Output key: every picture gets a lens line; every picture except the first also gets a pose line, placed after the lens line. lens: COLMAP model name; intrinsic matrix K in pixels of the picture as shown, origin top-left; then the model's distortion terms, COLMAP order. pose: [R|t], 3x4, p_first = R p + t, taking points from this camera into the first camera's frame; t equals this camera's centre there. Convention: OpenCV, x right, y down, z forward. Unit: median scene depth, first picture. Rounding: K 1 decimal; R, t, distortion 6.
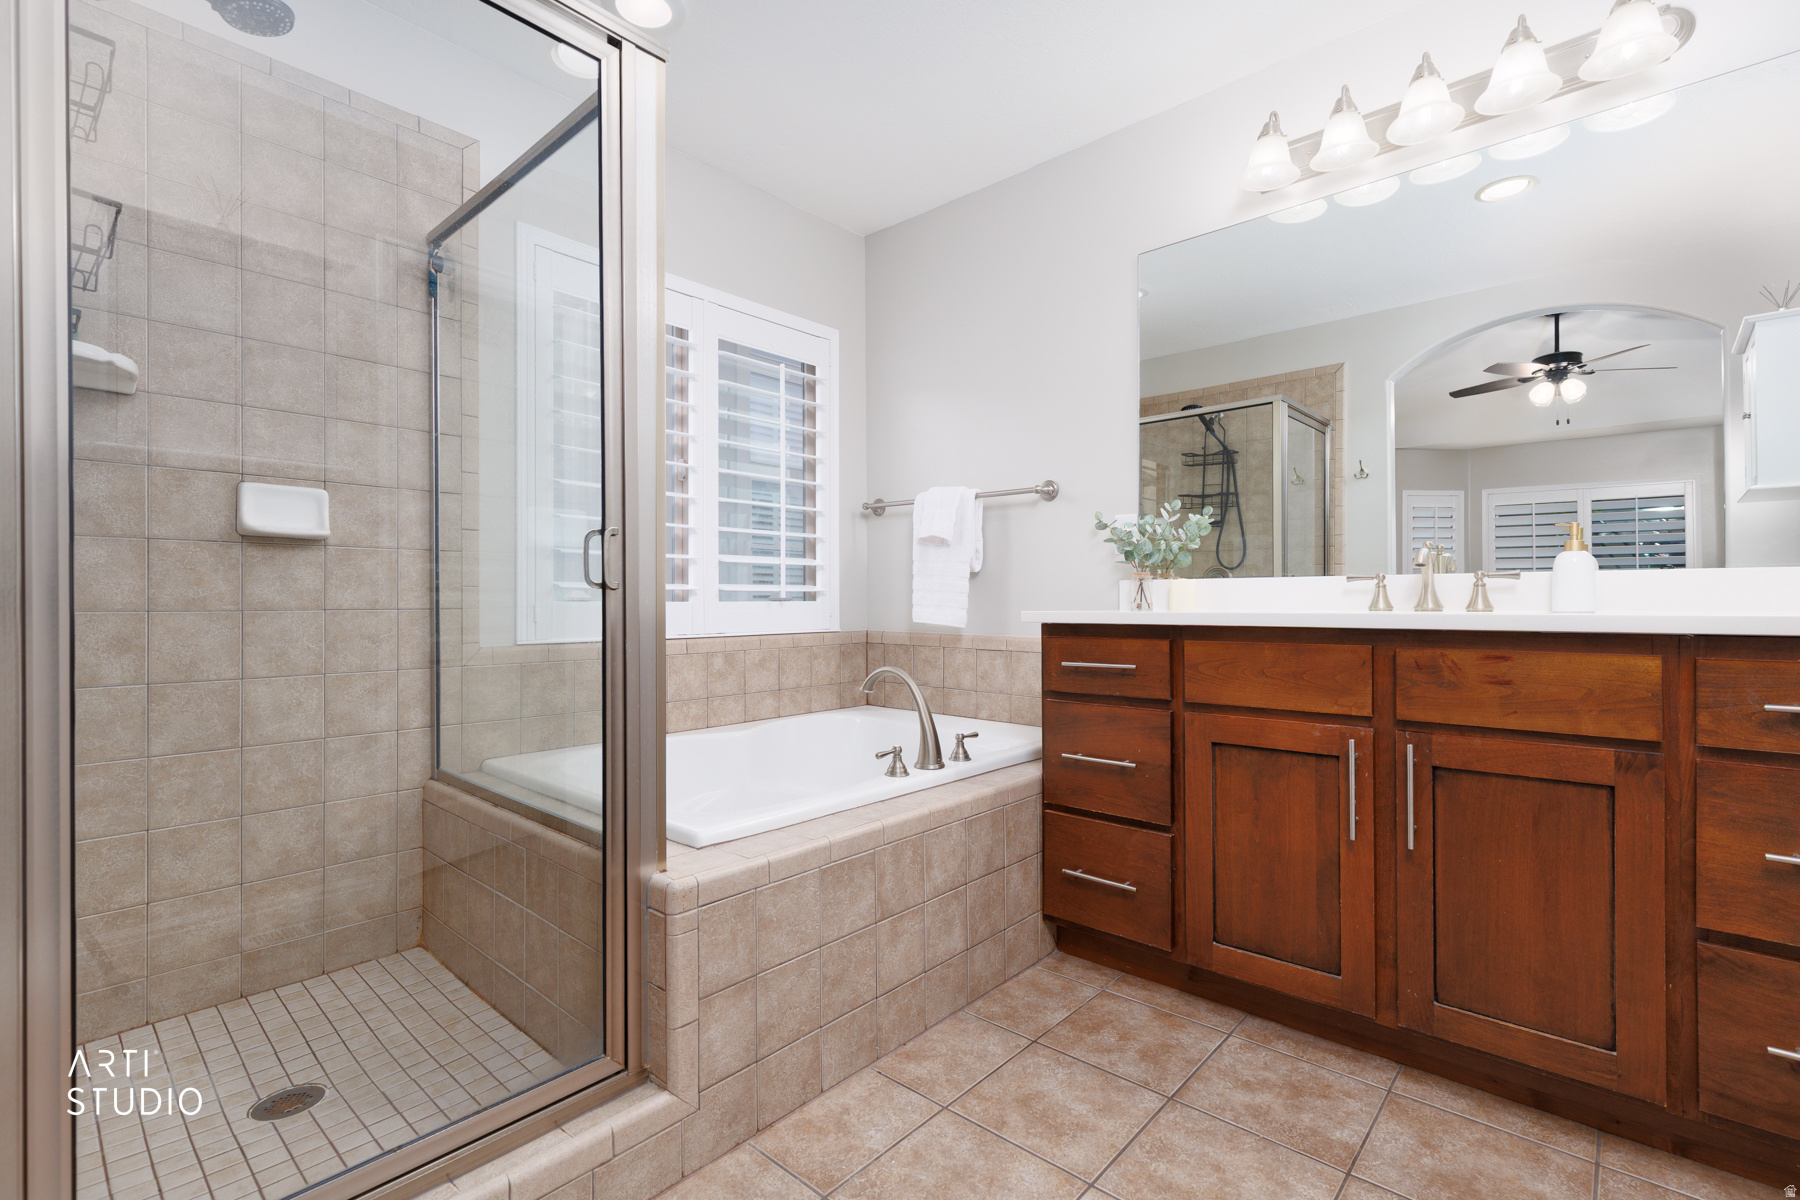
lens RADIAL K [[807.9, 0, 900.9], [0, 807.9, 595.2], [0, 0, 1]] dist [0.009224, -0.000410]
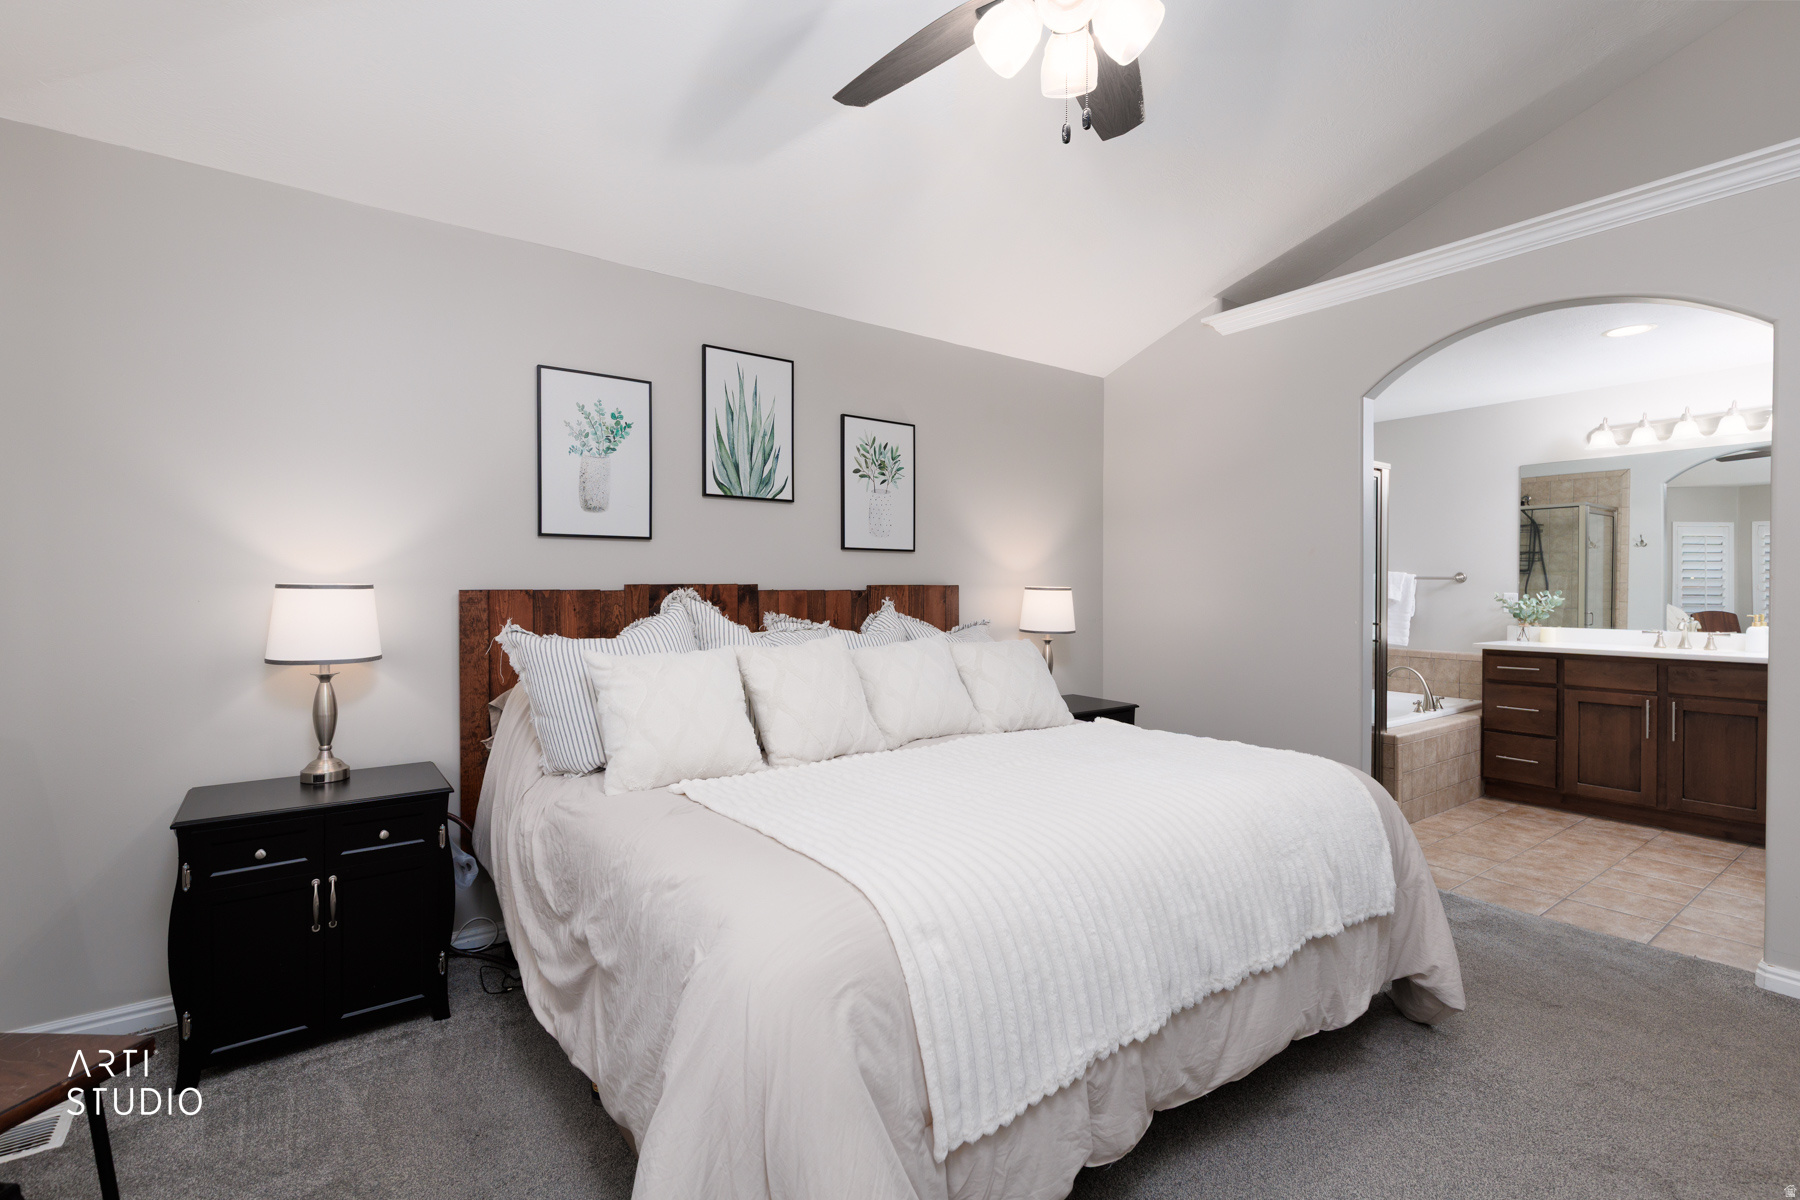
lens RADIAL K [[807.9, 0, 900.9], [0, 807.9, 595.2], [0, 0, 1]] dist [0.009224, -0.000410]
pose [[0.978995, 0.005854, -0.203800, -1.053085], [-0.003030, 0.999895, 0.014167, -0.158340], [0.203862, -0.013252, 0.978910, -1.708376]]
